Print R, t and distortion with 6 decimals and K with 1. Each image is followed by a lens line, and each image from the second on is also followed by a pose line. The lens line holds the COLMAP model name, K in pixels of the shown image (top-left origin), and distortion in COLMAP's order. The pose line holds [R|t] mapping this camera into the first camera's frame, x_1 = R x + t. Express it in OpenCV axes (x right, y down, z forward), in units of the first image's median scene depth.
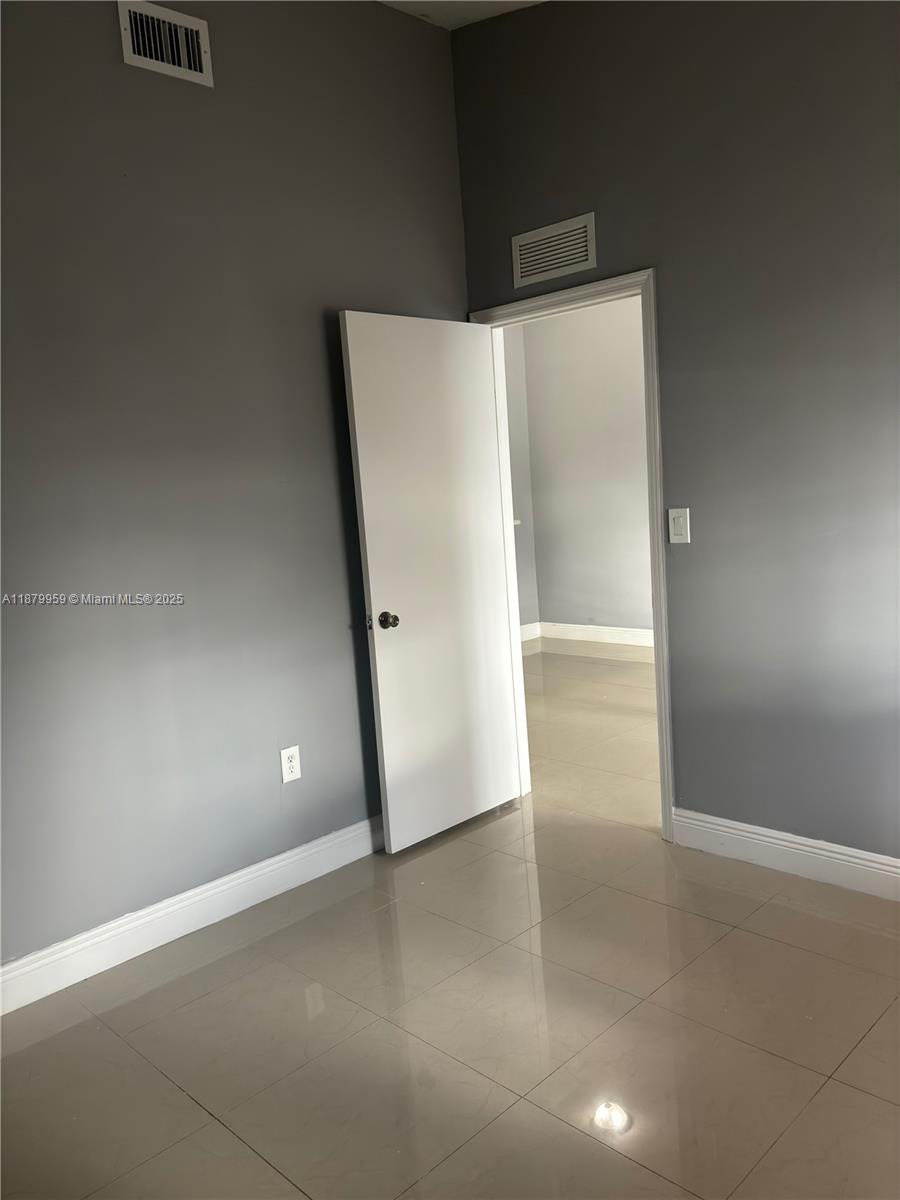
lens RADIAL K [[909.3, 0, 454.2], [0, 909.3, 607.9], [0, 0, 1]] dist [0.009475, 0.002140]
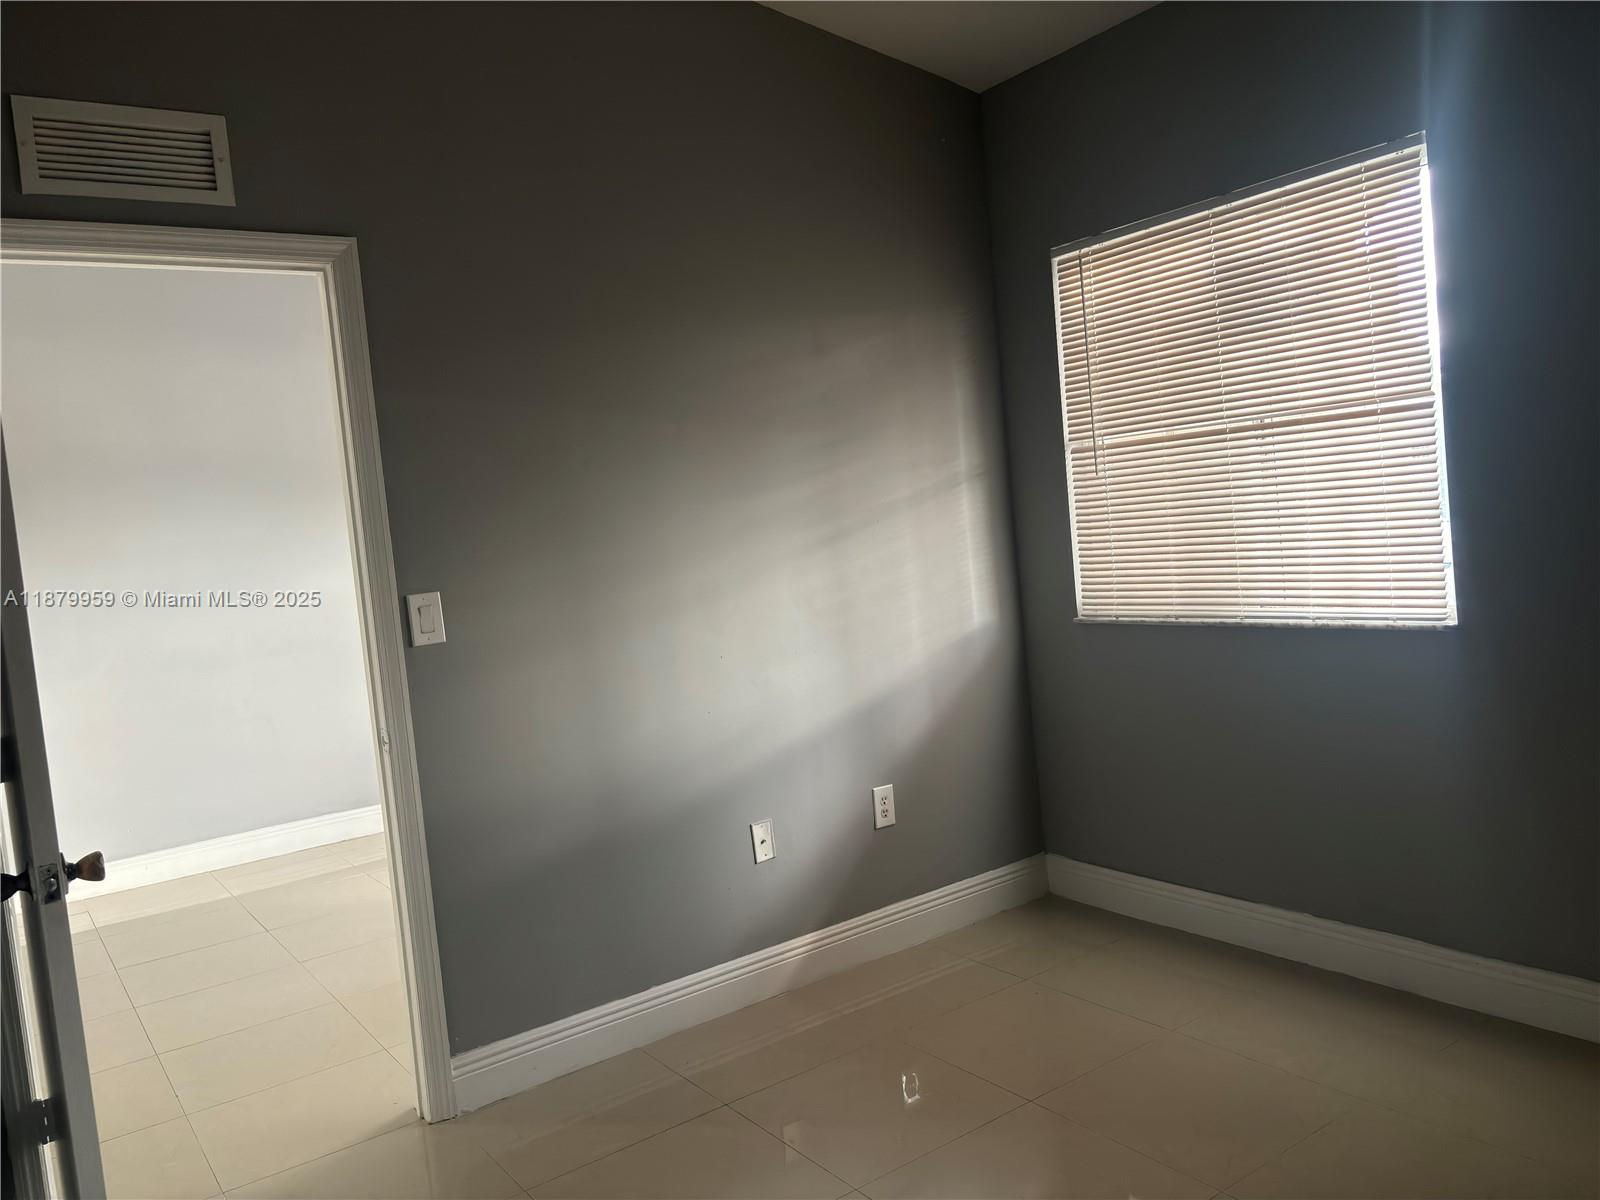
lens RADIAL K [[1212.4, 0, 801.4], [0, 1212.4, 586.9], [0, 0, 1]] dist [0.009475, 0.002140]
pose [[0.182571, -0.012043, 0.983119, -0.579248], [0.214029, 0.976432, -0.027786, -0.029226], [-0.959614, 0.215489, 0.180845, 0.567161]]
